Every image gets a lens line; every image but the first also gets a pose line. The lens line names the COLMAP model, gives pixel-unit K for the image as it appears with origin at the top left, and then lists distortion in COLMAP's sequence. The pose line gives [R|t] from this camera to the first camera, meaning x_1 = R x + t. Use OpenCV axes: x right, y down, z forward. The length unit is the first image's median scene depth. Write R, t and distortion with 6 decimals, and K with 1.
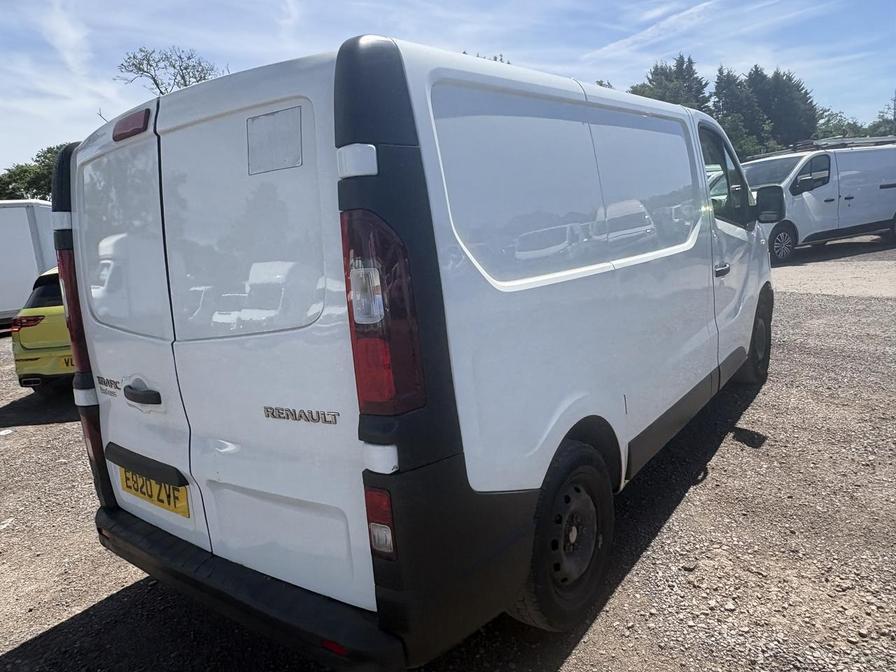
lens RADIAL K [[625.4, 0, 448.0], [0, 625.4, 336.0], [0, 0, 1]] dist [-0.002384, 0.000191]
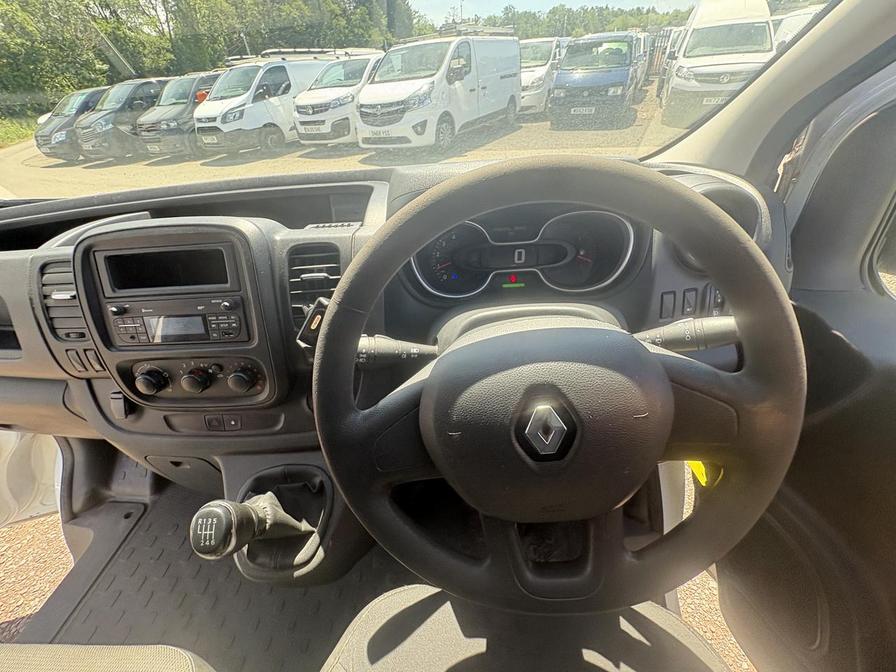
lens RADIAL K [[360.0, 0, 445.7], [0, 360.0, 336.2], [0, 0, 1]] dist [0.000272, 0.000039]
pose [[0.824592, -0.308459, 0.474237, 0.105397], [0.096711, 0.902798, 0.419050, -0.088047], [-0.557400, -0.299681, 0.774272, 0.365981]]
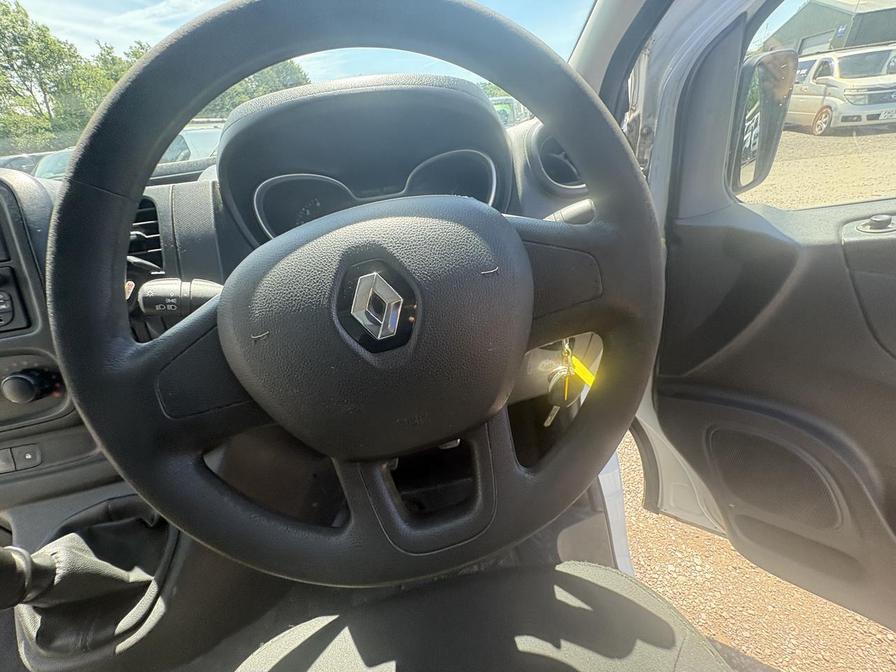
lens RADIAL K [[358.5, 0, 446.3], [0, 358.5, 333.8], [0, 0, 1]] dist [0.001811, -0.000261]
pose [[0.680112, -0.344122, 0.647323, 0.110719], [0.170529, 0.933025, 0.316836, -0.074594], [-0.712999, -0.105096, 0.693244, 0.363258]]
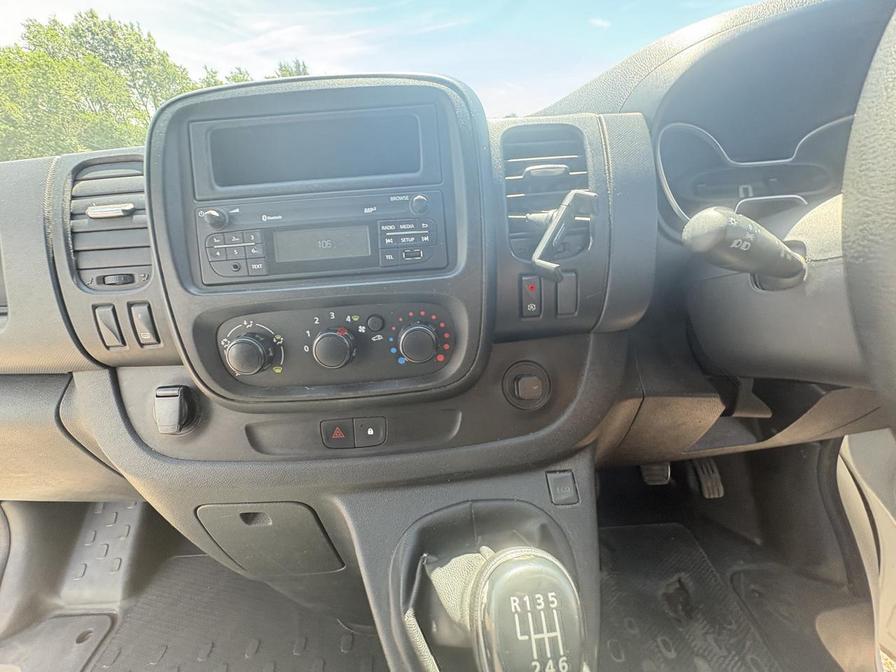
lens RADIAL K [[360.3, 0, 446.0], [0, 360.3, 332.8], [0, 0, 1]] dist [-0.000202, 0.000456]
pose [[0.774714, -0.223468, 0.591507, 0.089660], [0.093984, 0.965772, 0.241769, -0.073007], [-0.625288, -0.131709, 0.769199, 0.392863]]
